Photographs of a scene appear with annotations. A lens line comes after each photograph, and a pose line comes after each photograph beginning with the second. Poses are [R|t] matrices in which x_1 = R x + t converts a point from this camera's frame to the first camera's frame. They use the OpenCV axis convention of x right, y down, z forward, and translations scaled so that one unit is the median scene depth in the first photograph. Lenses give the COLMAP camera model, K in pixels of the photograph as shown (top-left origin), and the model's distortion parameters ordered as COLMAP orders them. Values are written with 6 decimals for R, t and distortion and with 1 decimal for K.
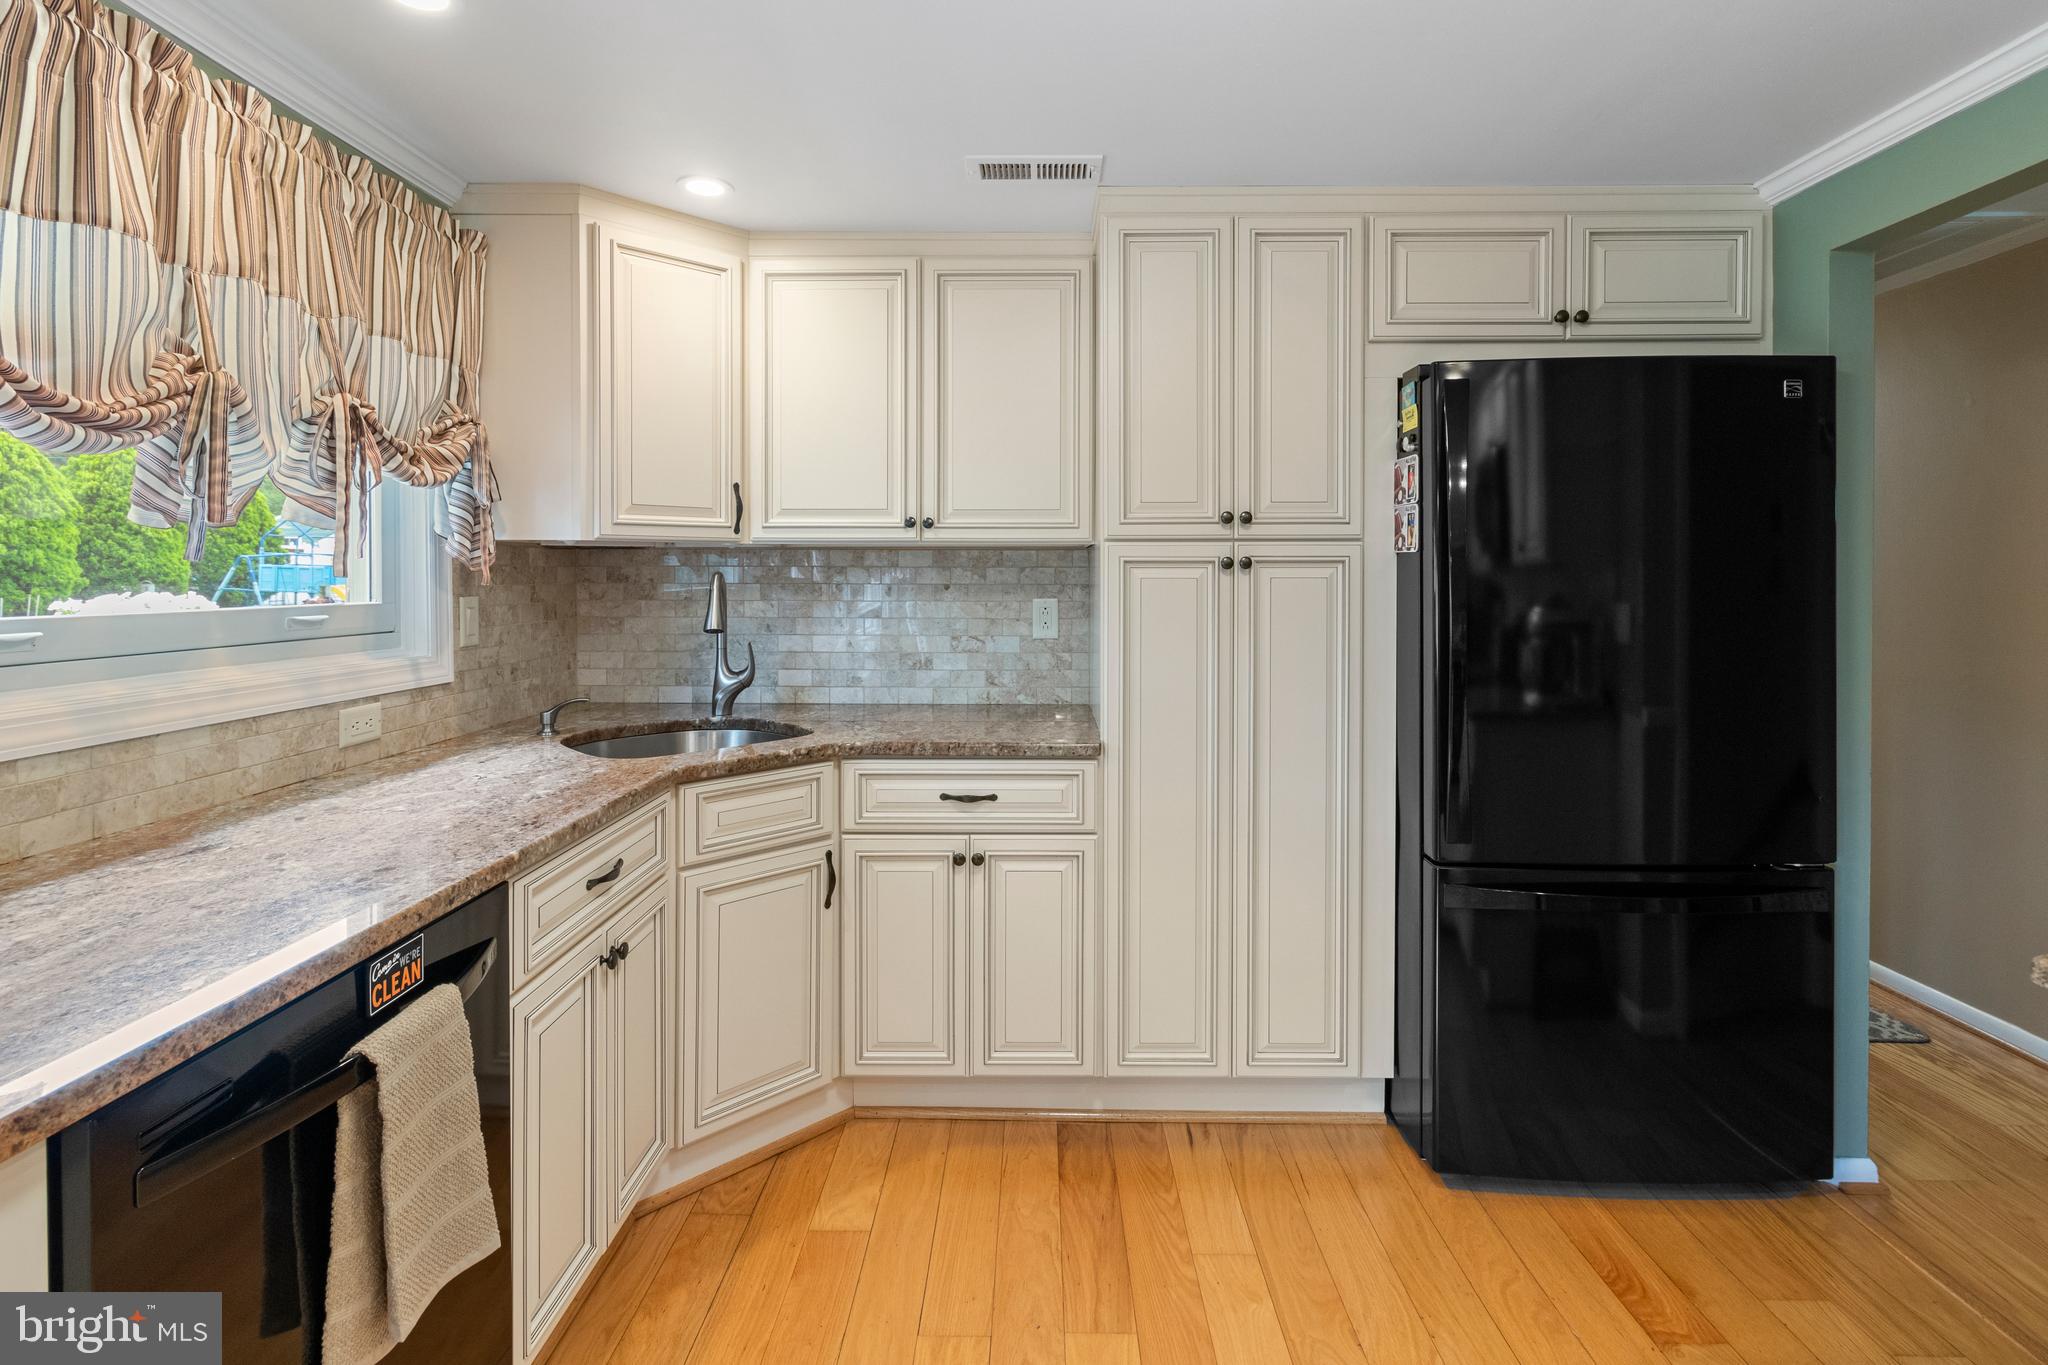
lens RADIAL K [[977.9, 0, 1025.9], [0, 977.9, 588.7], [0, 0, 1]] dist [0.002487, 0.000366]
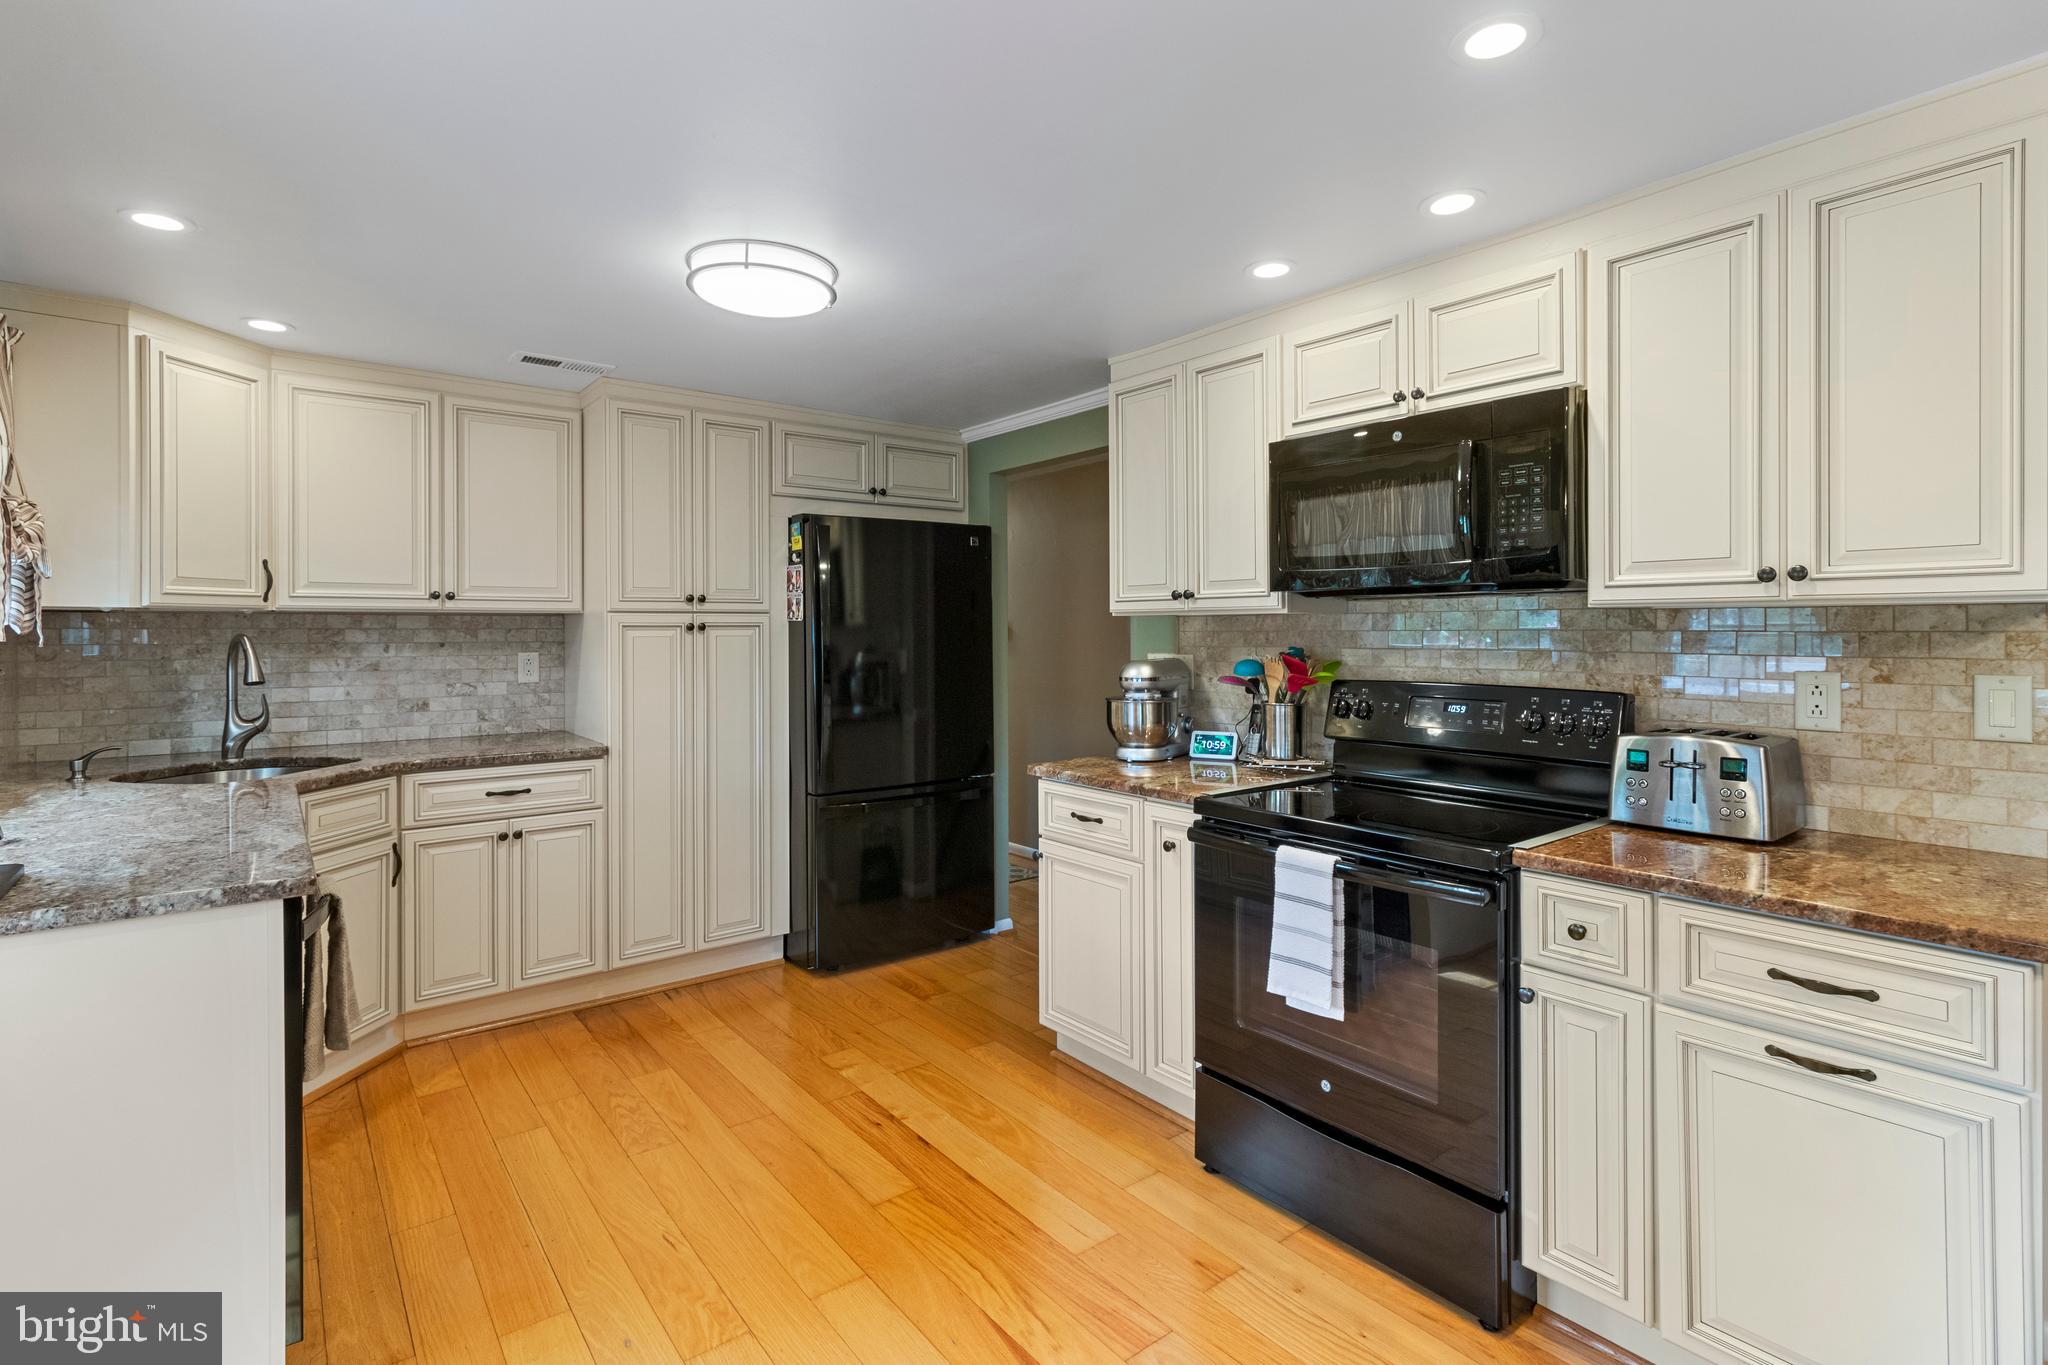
lens RADIAL K [[969.6, 0, 1023.0], [0, 969.6, 628.0], [0, 0, 1]] dist [0.002713, 0.000612]
pose [[0.781125, -0.001370, 0.624374, -0.352812], [0.012018, 0.999845, -0.012841, 0.002204], [-0.624260, 0.017534, 0.781020, -0.564552]]
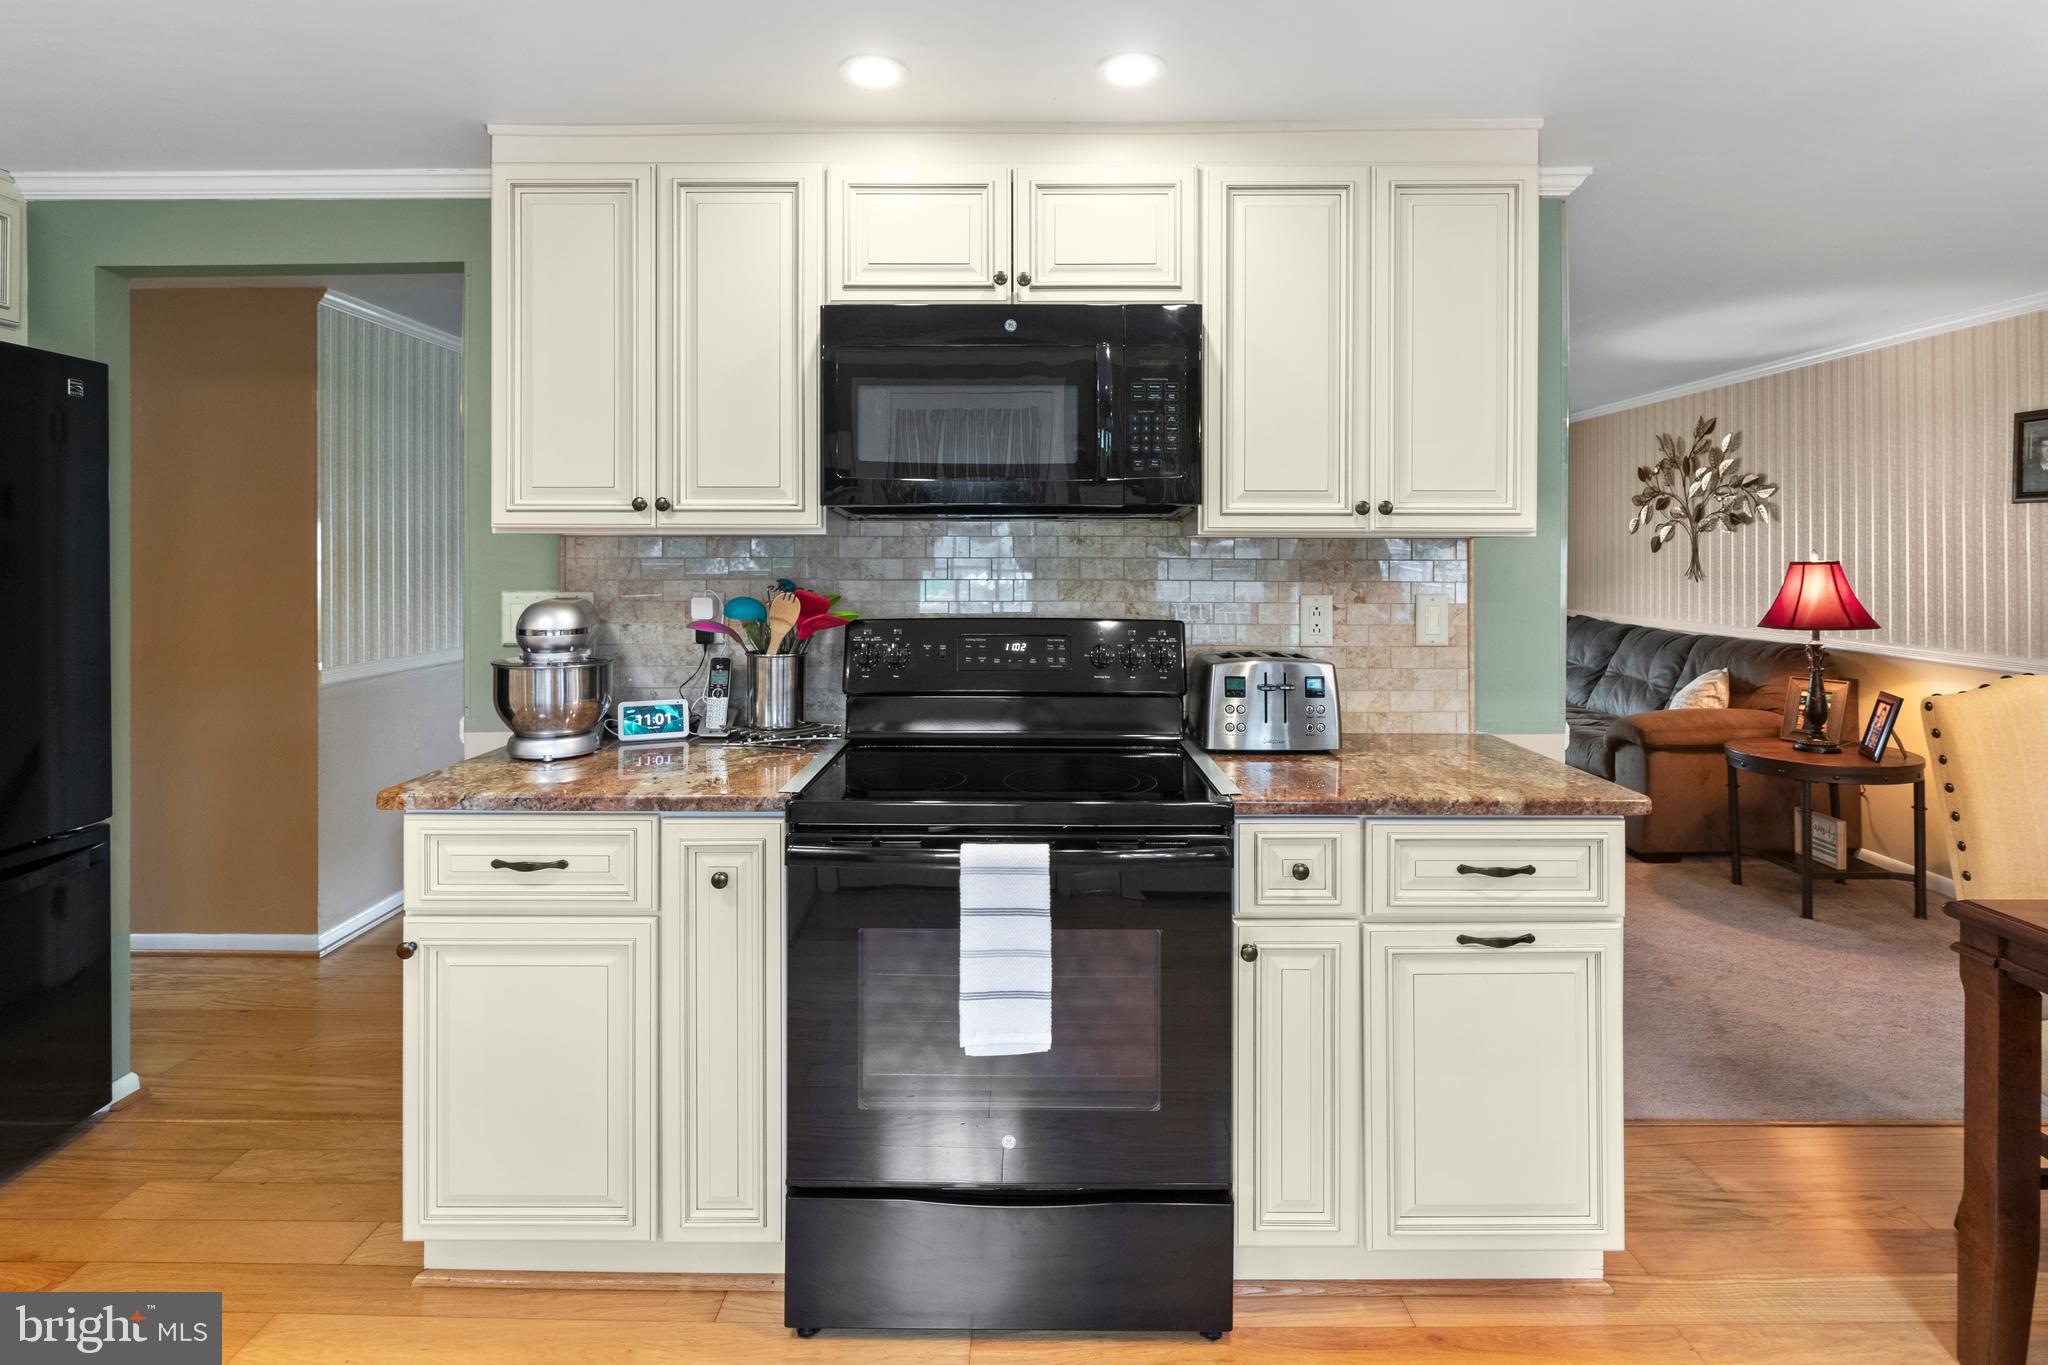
lens RADIAL K [[1060.0, 0, 1024.2], [0, 1060.0, 551.3], [0, 0, 1]] dist [-0.001375, -0.000283]
pose [[0.002128, 0.004740, 0.999987, -0.339139], [0.012530, 0.999910, -0.004766, -0.004323], [-0.999919, 0.012540, 0.002068, -0.042209]]
